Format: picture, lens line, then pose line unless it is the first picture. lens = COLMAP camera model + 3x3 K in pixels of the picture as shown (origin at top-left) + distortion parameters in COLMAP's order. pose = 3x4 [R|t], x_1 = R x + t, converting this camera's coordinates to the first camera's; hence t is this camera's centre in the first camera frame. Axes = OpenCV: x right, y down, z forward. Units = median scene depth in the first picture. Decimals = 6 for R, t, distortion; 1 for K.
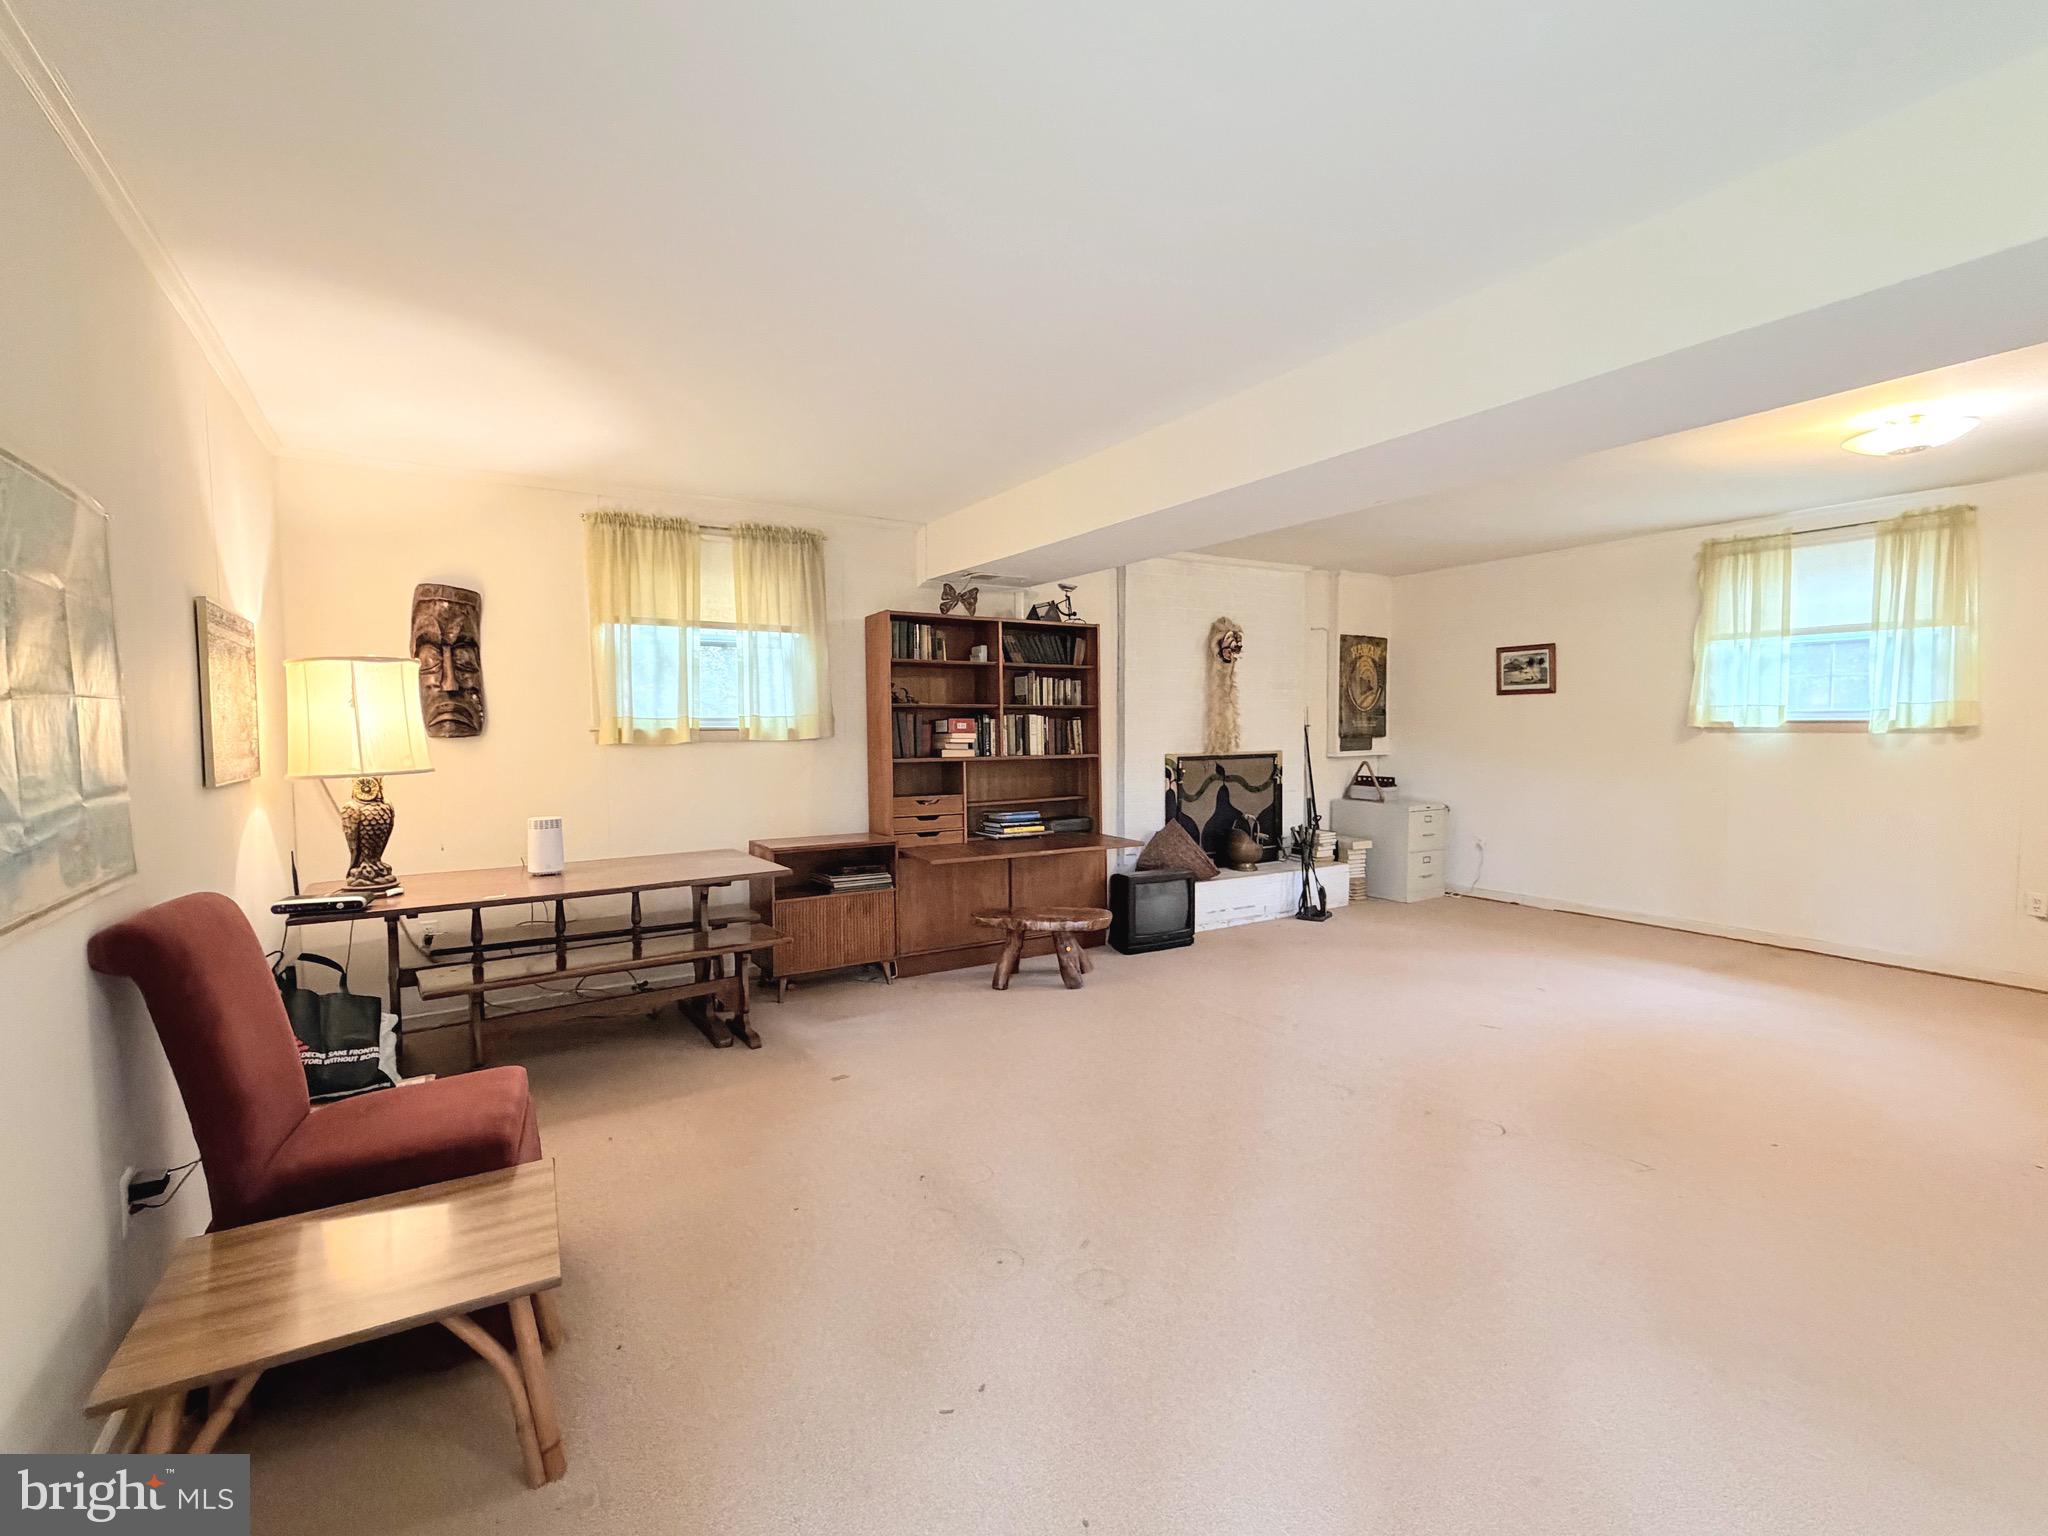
lens RADIAL K [[896.3, 0, 1013.7], [0, 896.3, 759.1], [0, 0, 1]] dist [0.002579, -0.000075]
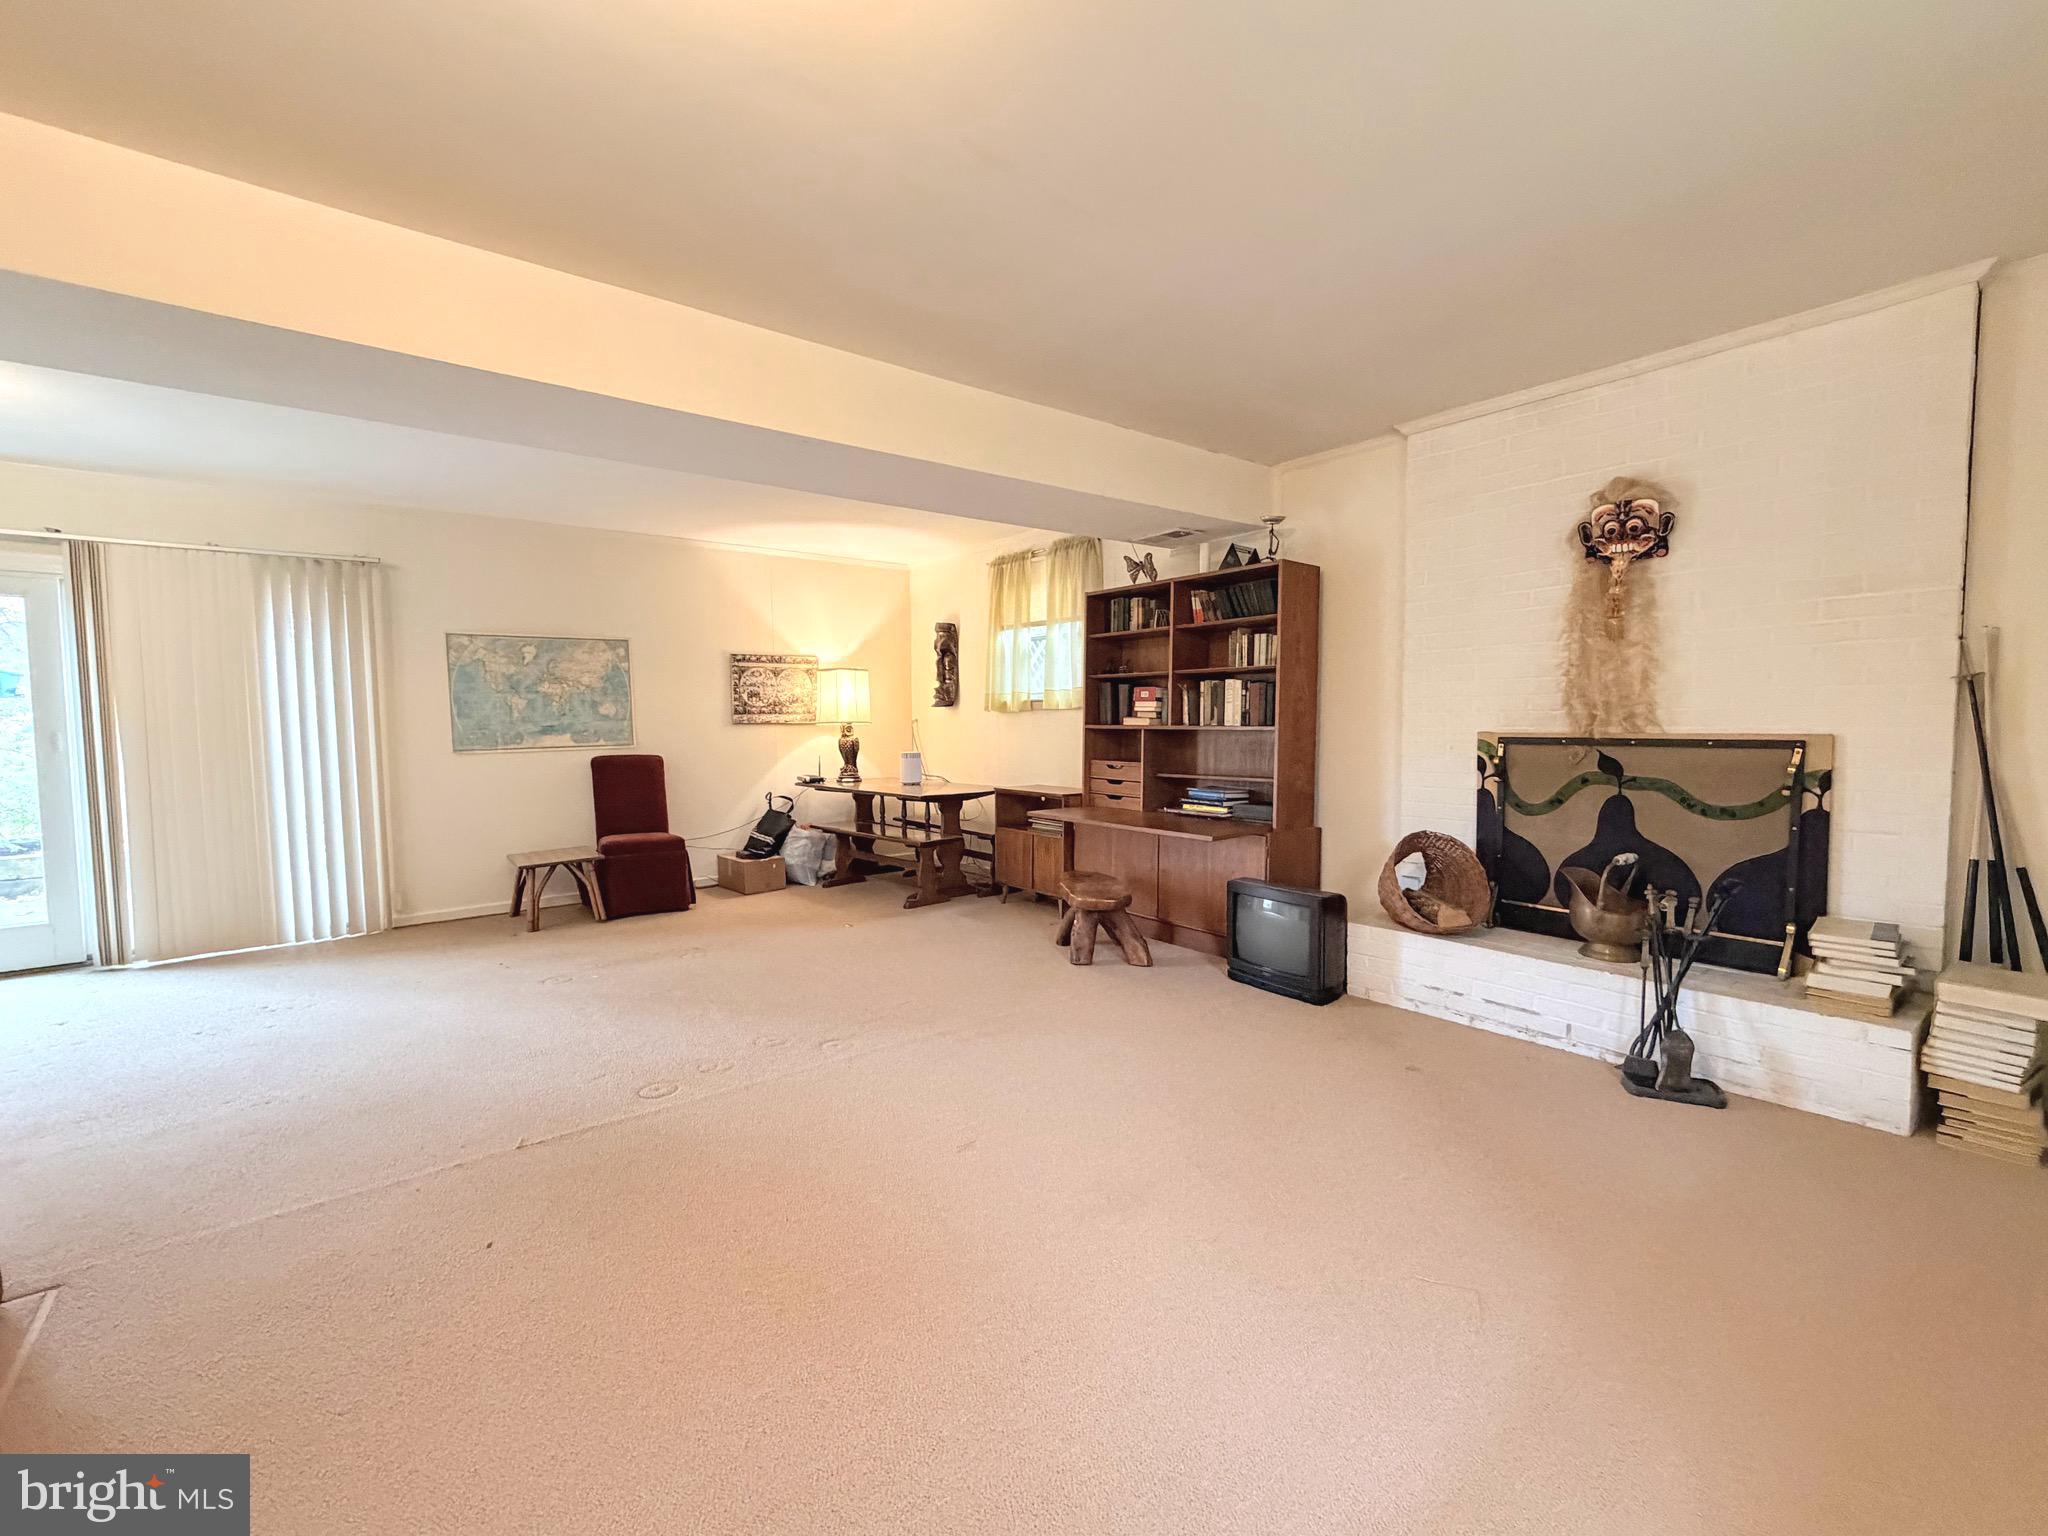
lens RADIAL K [[829.6, 0, 1015.0], [0, 829.6, 765.0], [0, 0, 1]] dist [-0.000923, -0.000040]
pose [[0.153117, 0.058848, -0.986454, 0.786517], [-0.035728, 0.997902, 0.053985, -0.002660], [0.987562, 0.026978, 0.154898, 0.670277]]
